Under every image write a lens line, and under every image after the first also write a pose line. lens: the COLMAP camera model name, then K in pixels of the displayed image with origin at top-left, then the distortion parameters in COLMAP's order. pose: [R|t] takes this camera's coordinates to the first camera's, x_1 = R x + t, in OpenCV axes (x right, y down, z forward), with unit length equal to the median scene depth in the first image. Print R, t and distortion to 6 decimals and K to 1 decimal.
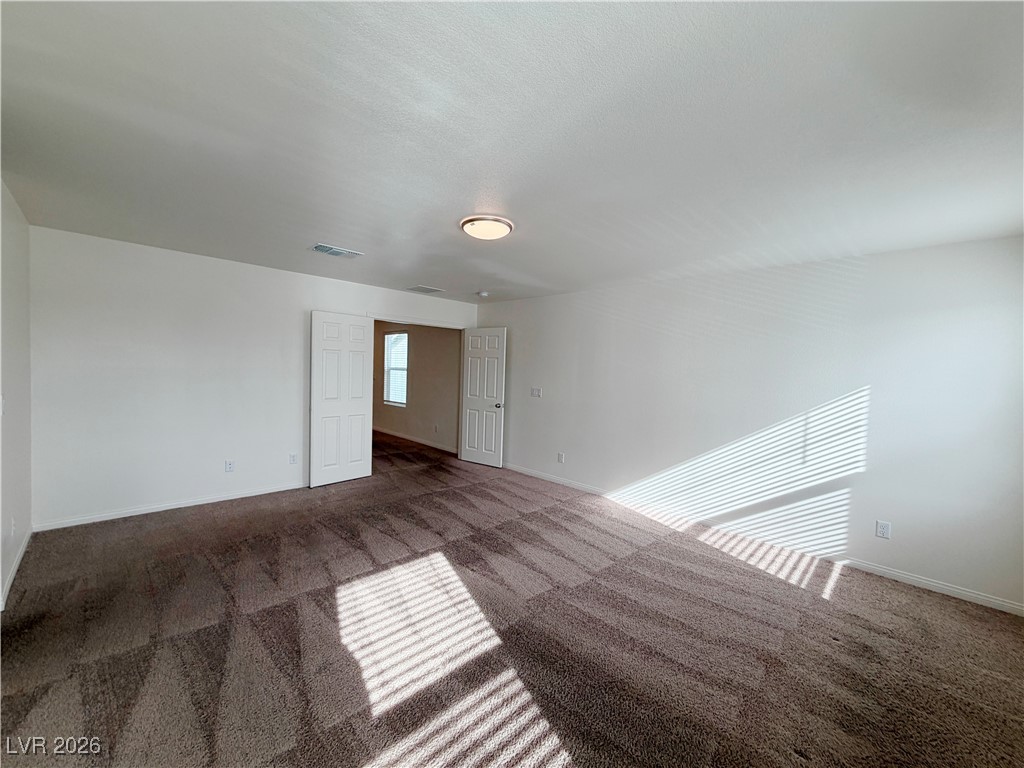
lens RADIAL K [[409.4, 0, 508.1], [0, 409.4, 388.7], [0, 0, 1]] dist [0.001126, 0.000211]
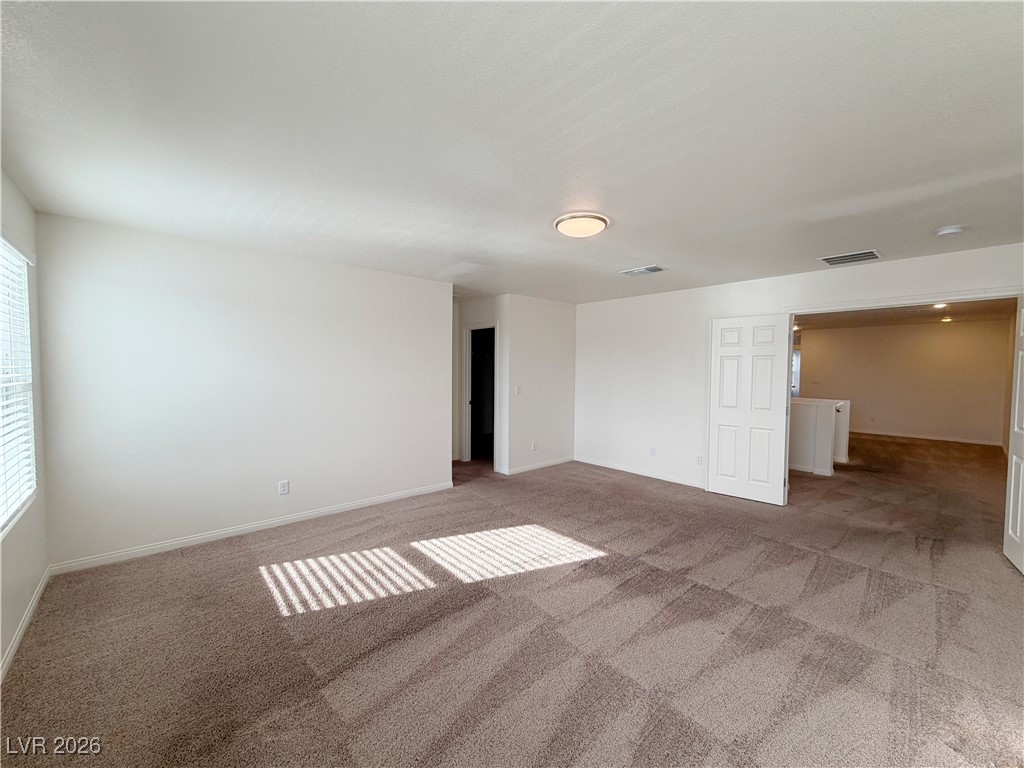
lens RADIAL K [[409.4, 0, 510.4], [0, 409.4, 383.5], [0, 0, 1]] dist [0.001126, 0.000211]
pose [[-0.055458, -0.003835, -0.998454, 0.932822], [-0.059093, 0.998252, -0.000552, 0.000249], [0.996711, 0.058971, -0.055588, 0.883835]]
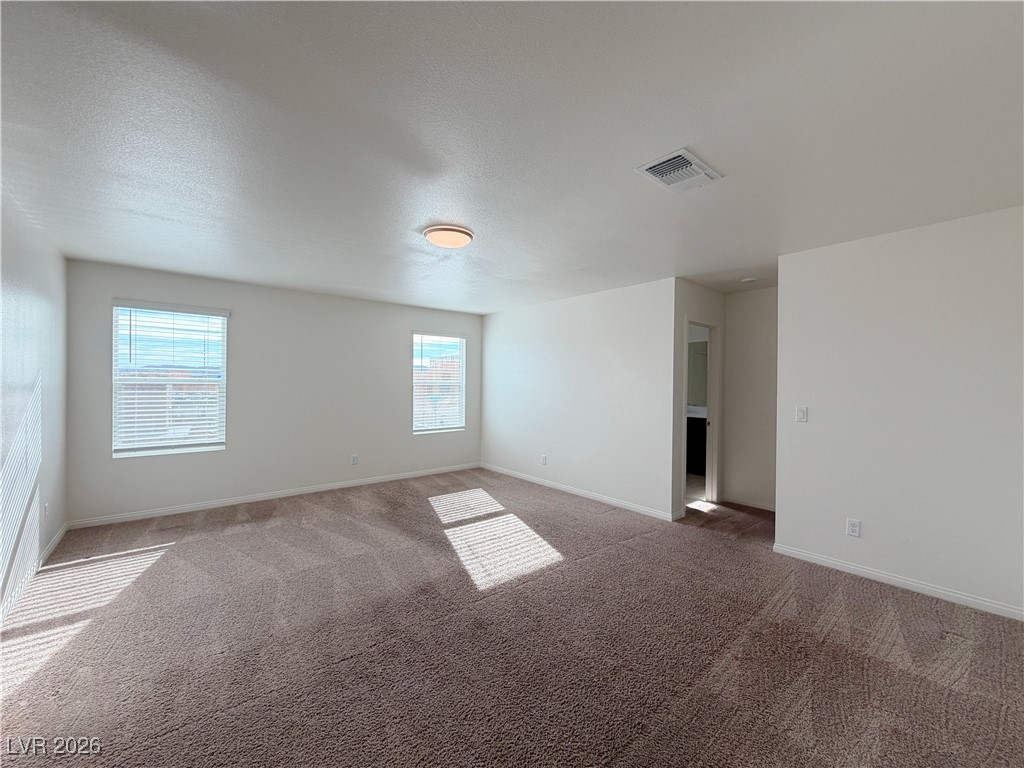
lens RADIAL K [[409.4, 0, 514.7], [0, 409.4, 383.2], [0, 0, 1]] dist [0.001126, 0.000211]
pose [[-0.995643, -0.056944, 0.073845, -0.302728], [-0.053184, 0.997233, 0.051931, -0.076161], [-0.076598, 0.047778, -0.995917, 2.004484]]
